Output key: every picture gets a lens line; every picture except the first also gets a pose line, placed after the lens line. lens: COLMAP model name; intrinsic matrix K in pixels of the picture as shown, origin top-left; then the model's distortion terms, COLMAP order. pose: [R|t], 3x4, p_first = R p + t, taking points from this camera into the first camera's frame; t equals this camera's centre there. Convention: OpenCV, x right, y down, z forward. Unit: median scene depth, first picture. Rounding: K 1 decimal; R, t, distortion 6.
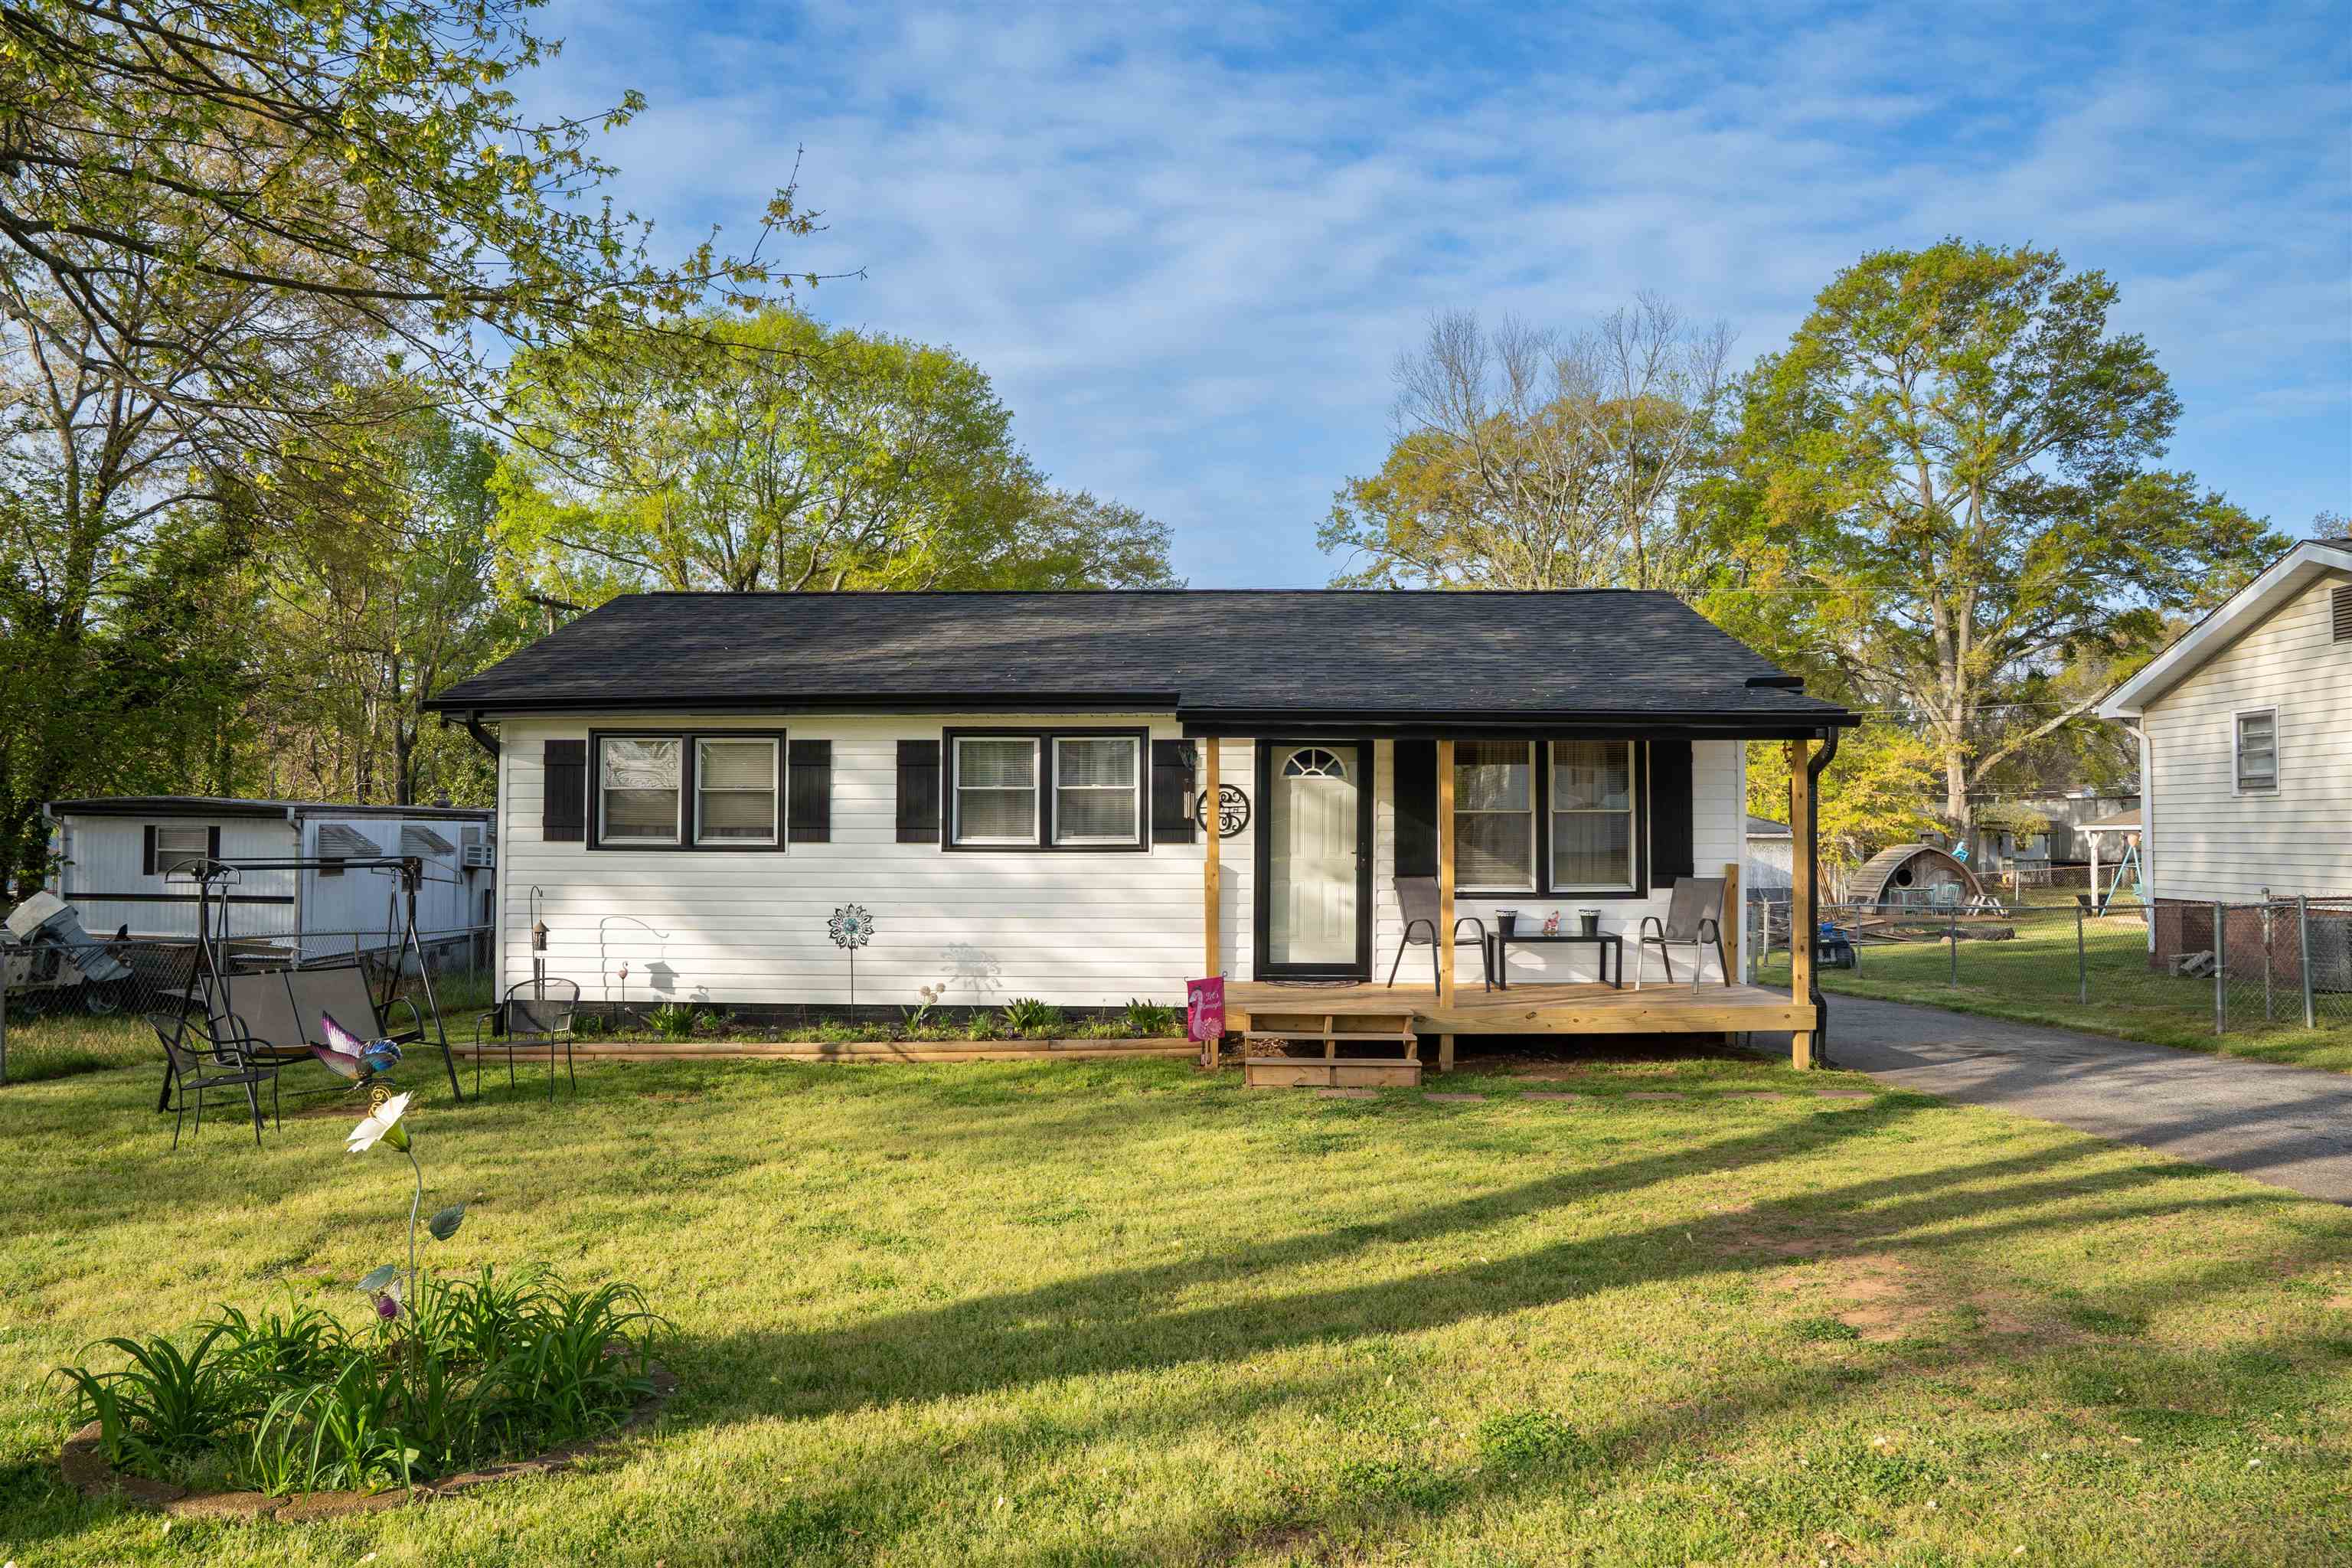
lens RADIAL K [[1648.1, 0, 1170.8], [0, 1648.1, 790.3], [0, 0, 1]] dist [-0.132105, 0.096135]
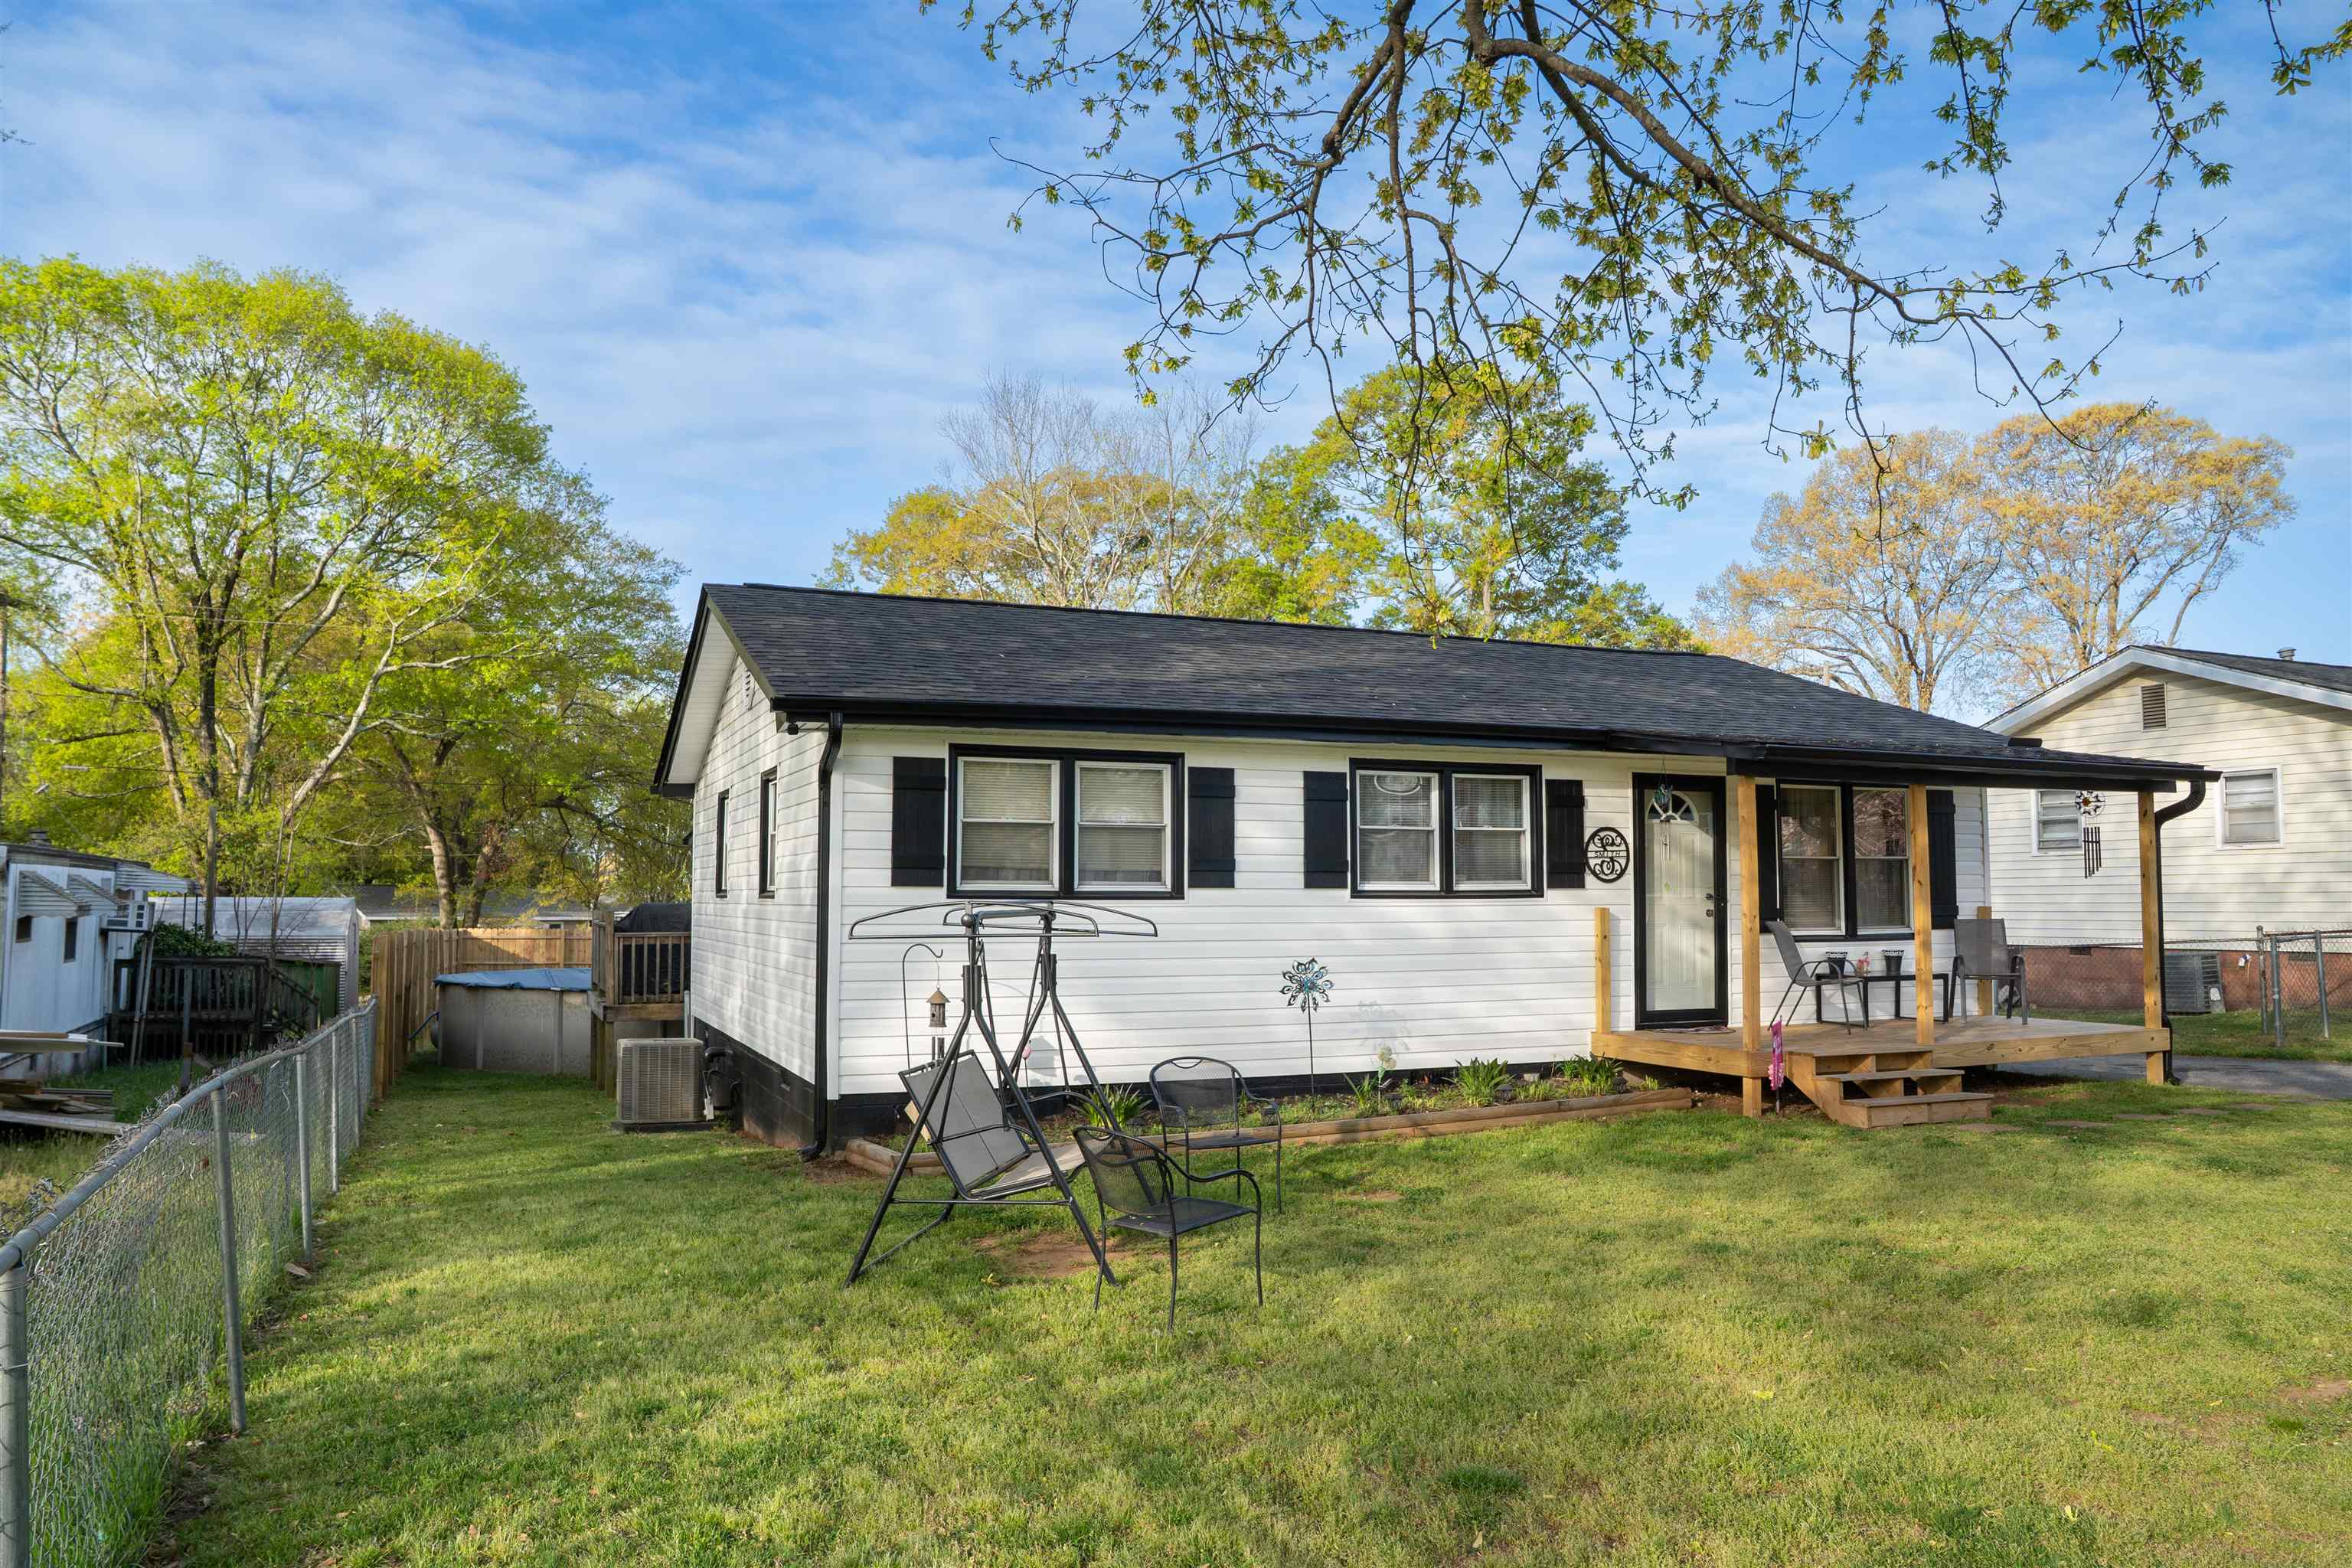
lens RADIAL K [[1571.7, 0, 1135.5], [0, 1571.7, 788.5], [0, 0, 1]] dist [-0.081849, 0.000647]
pose [[0.920343, 0.025974, 0.390248, -0.575745], [-0.011920, 0.999192, -0.038393, 0.011941], [-0.390929, 0.030683, 0.919909, 0.263981]]
